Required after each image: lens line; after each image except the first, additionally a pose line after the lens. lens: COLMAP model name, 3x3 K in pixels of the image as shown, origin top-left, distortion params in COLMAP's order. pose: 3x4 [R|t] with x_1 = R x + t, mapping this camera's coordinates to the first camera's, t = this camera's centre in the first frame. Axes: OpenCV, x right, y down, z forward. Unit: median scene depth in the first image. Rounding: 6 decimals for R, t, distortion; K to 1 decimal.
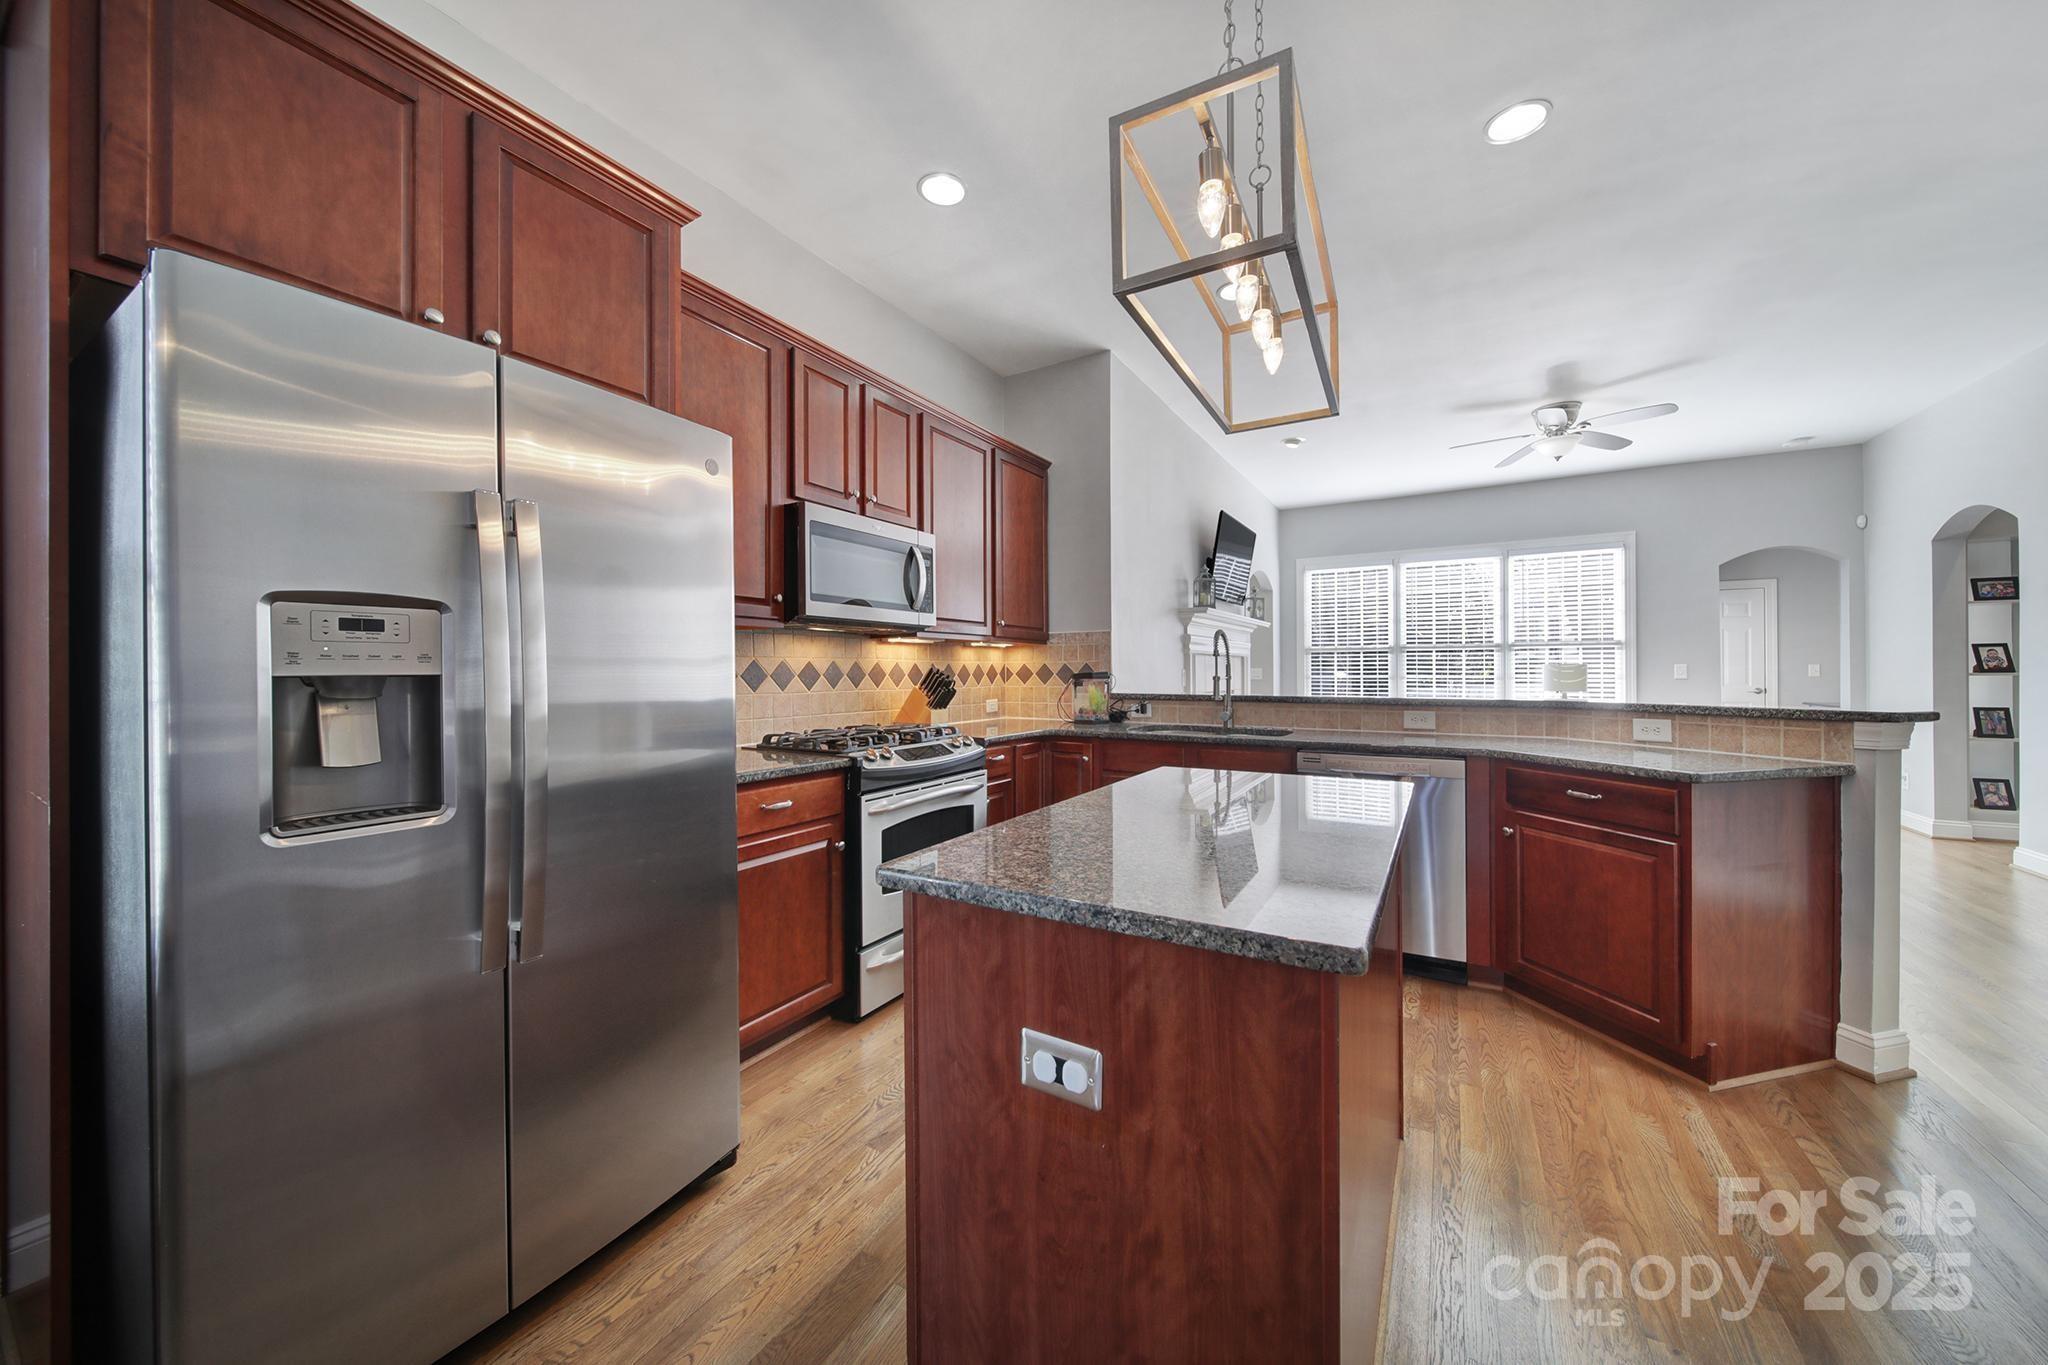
lens RADIAL K [[719.6, 0, 1017.9], [0, 719.6, 664.5], [0, 0, 1]] dist [-0.000776, -0.001380]
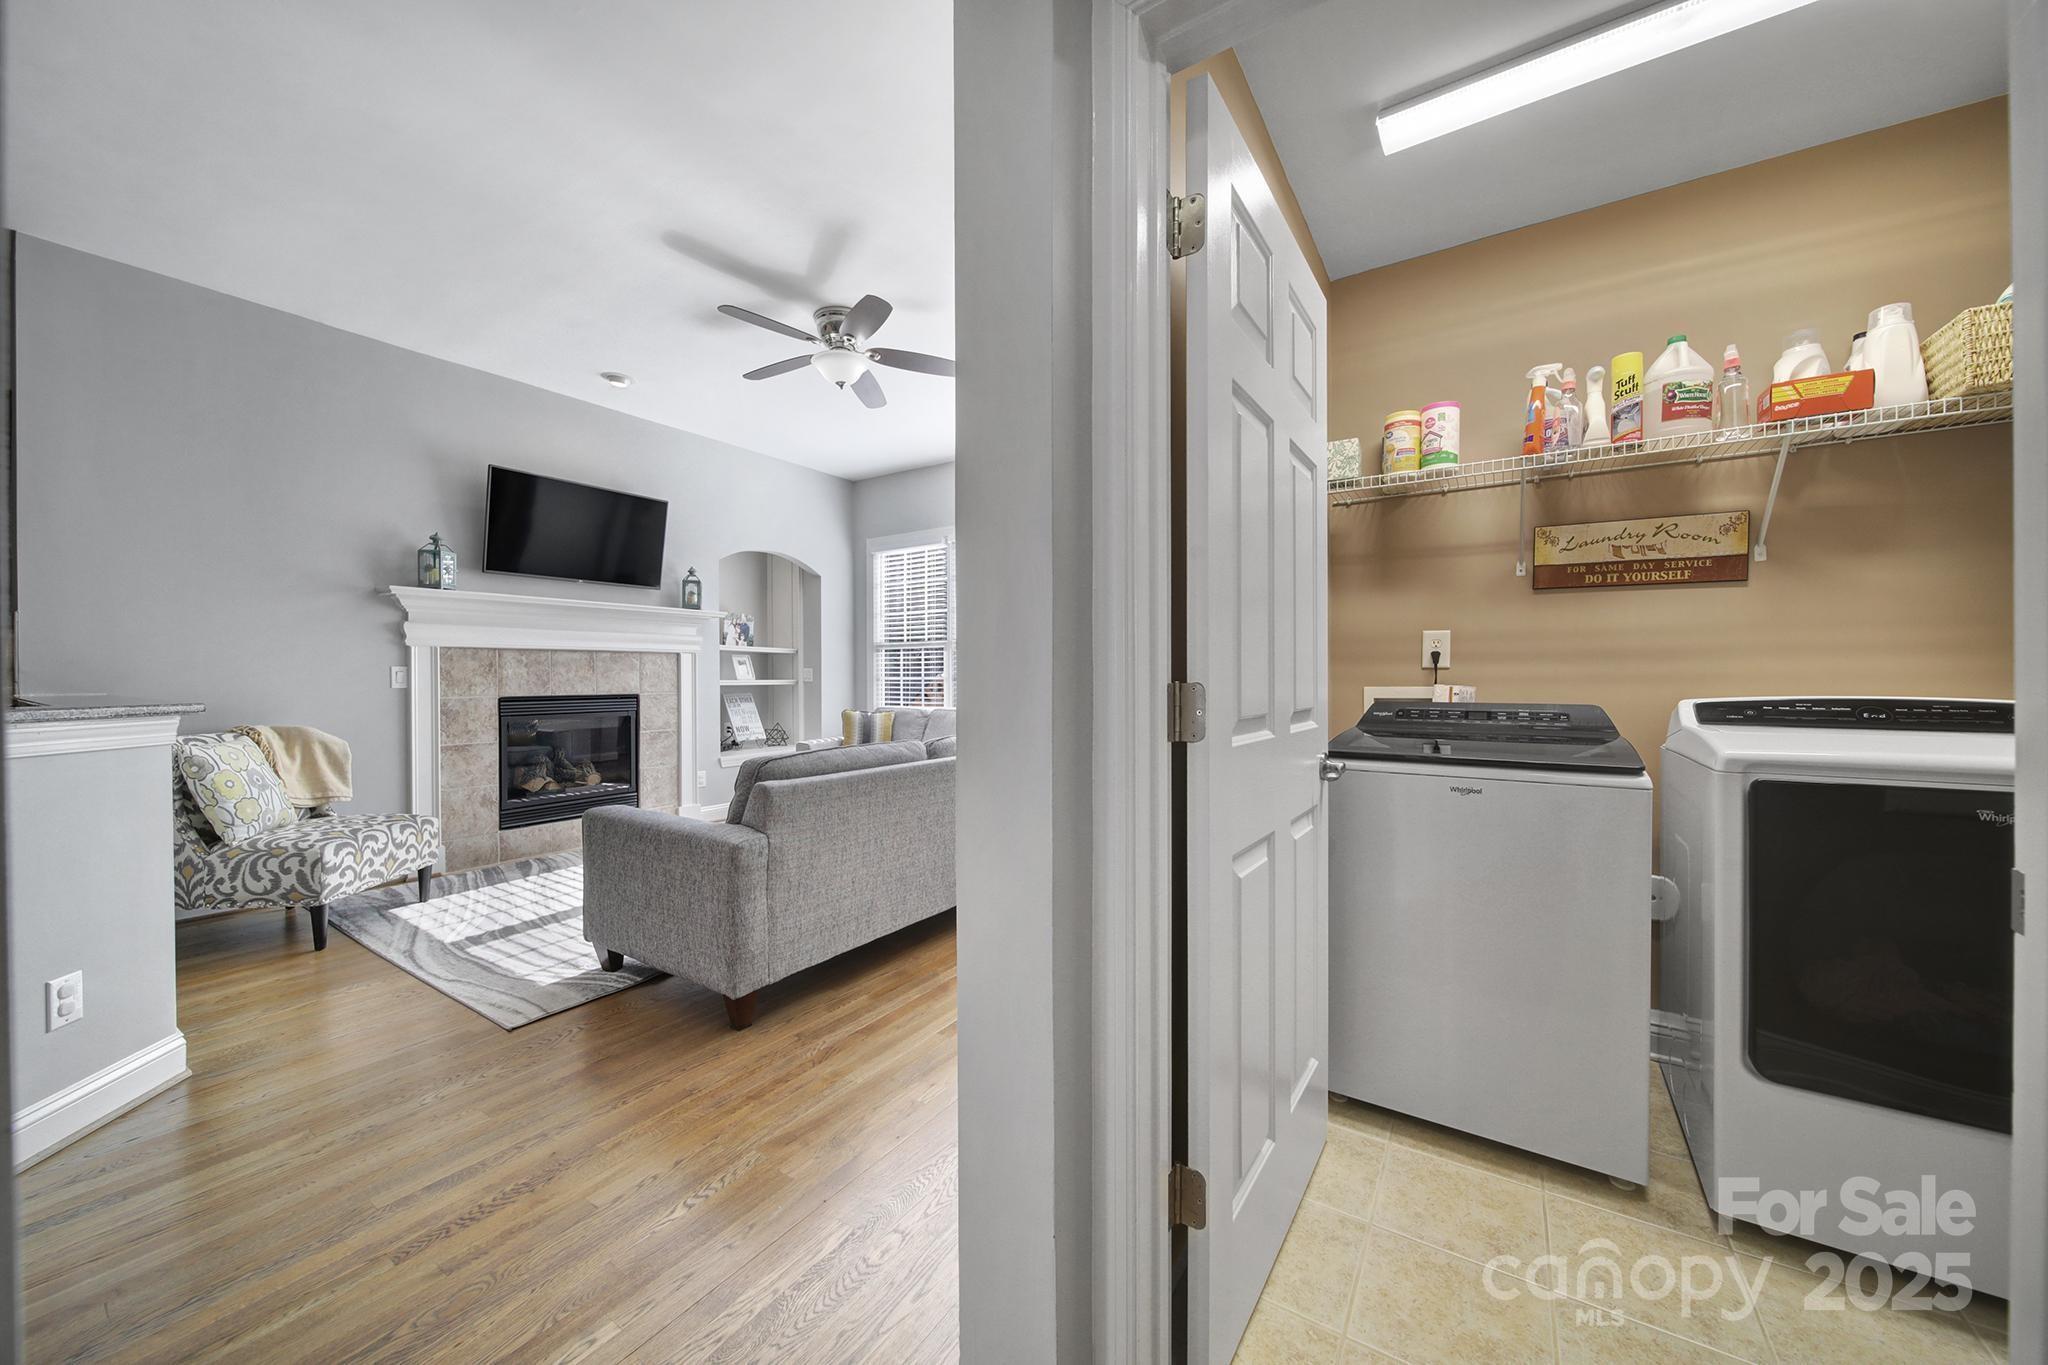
lens RADIAL K [[719.6, 0, 1020.4], [0, 719.6, 675.3], [0, 0, 1]] dist [-0.000776, -0.001380]
pose [[0.999607, -0.000806, -0.028010, 1.421252], [0.001052, 0.999961, 0.008761, 0.016943], [0.028002, -0.008787, 0.999569, 0.361407]]
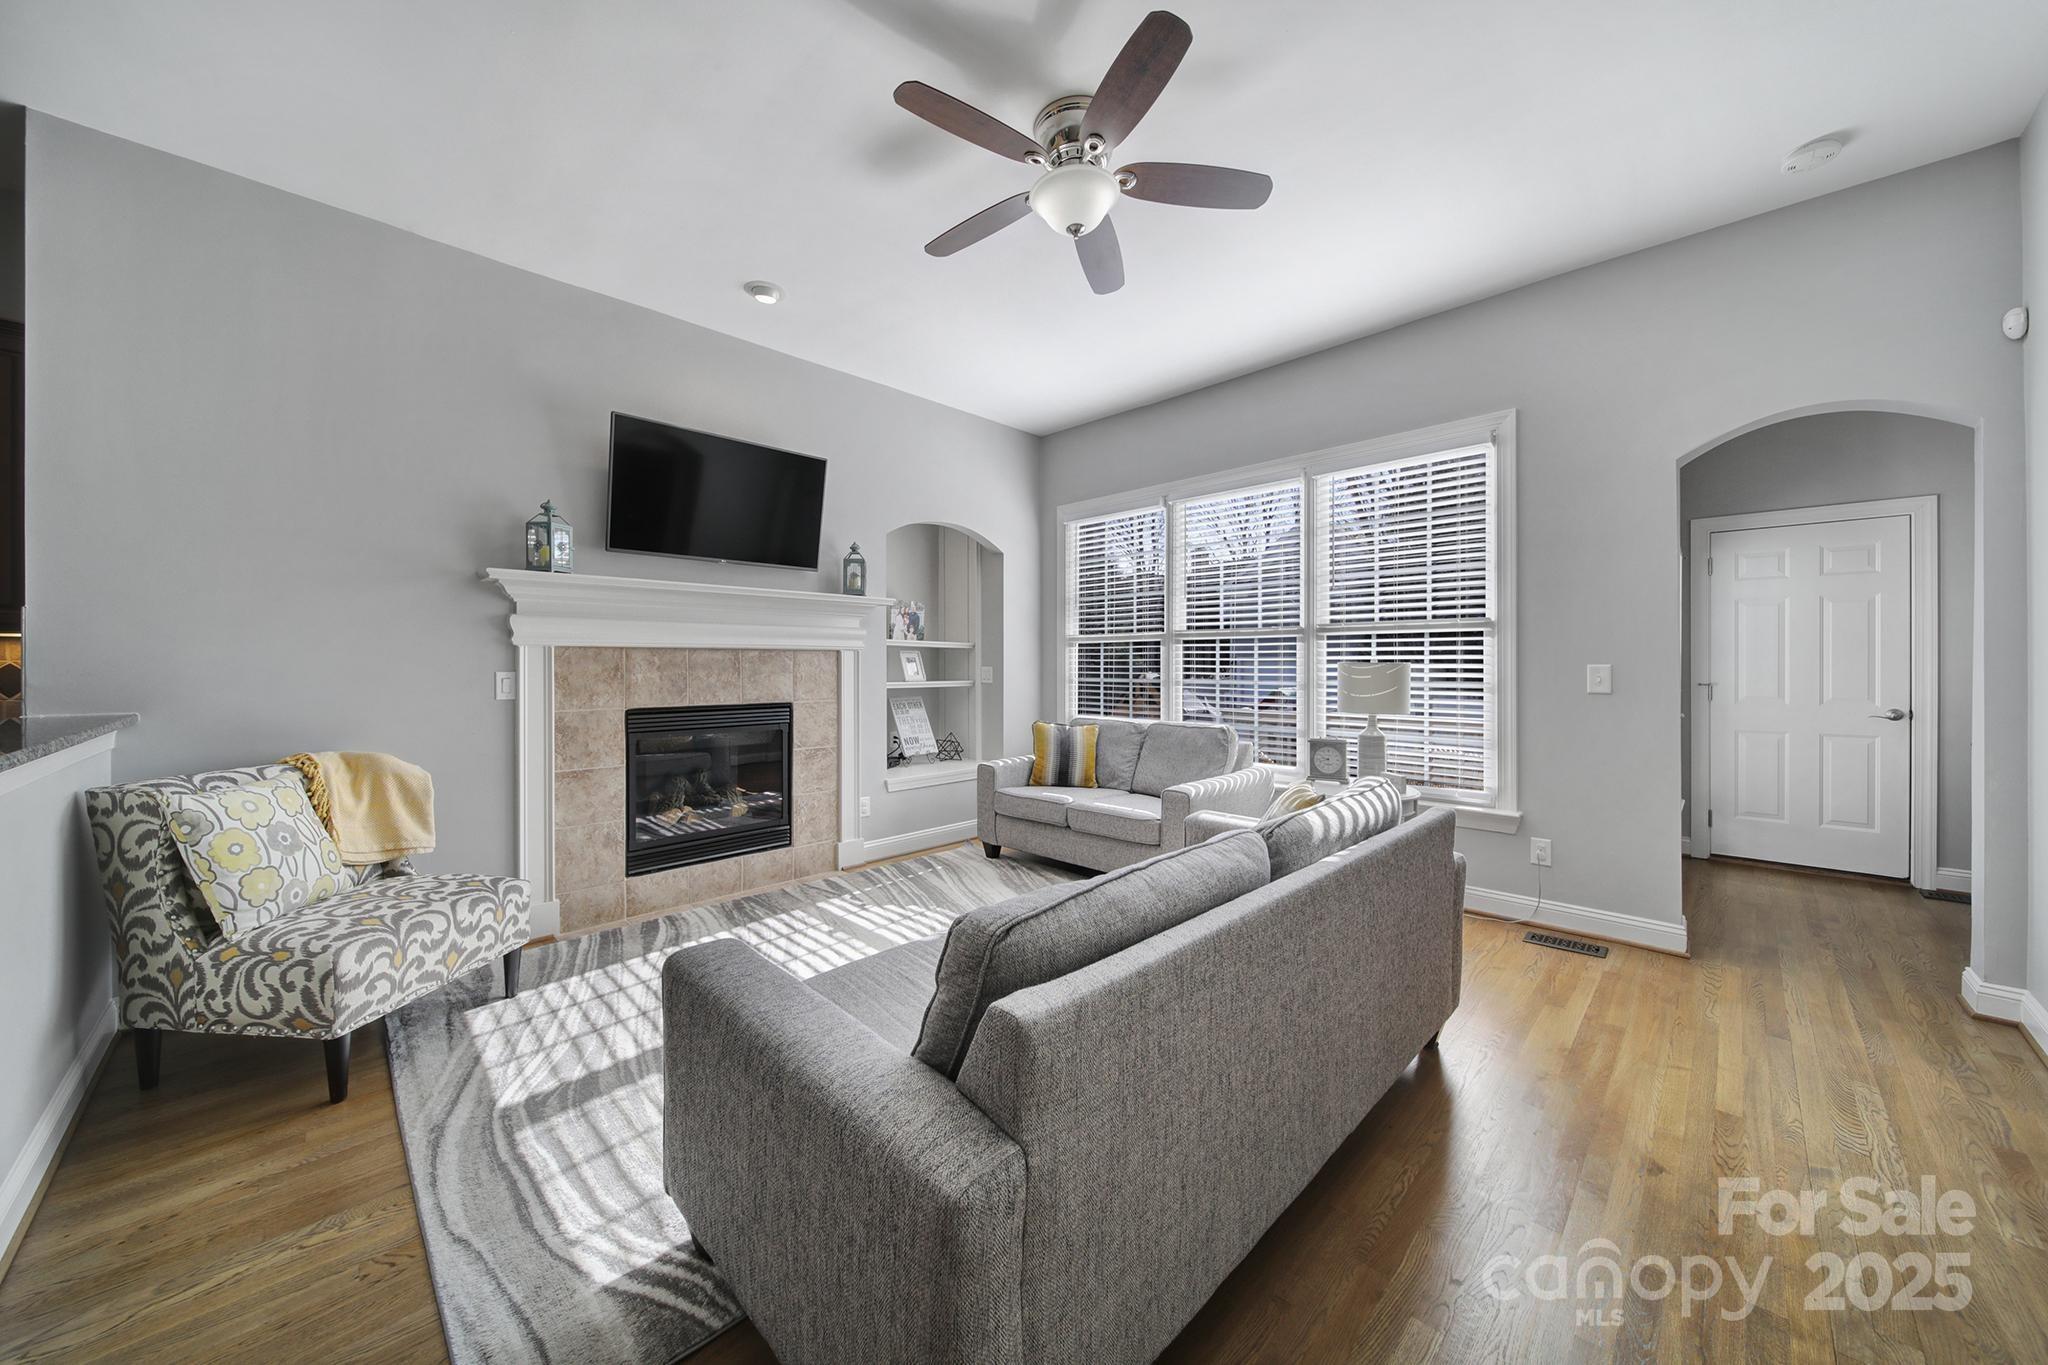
lens RADIAL K [[719.6, 0, 1010.0], [0, 719.6, 663.6], [0, 0, 1]] dist [-0.000776, -0.001380]
pose [[0.969897, 0.003375, -0.243491, 1.221057], [-0.001103, 0.999955, 0.009466, -0.008681], [0.243512, -0.008913, 0.969857, 0.777835]]
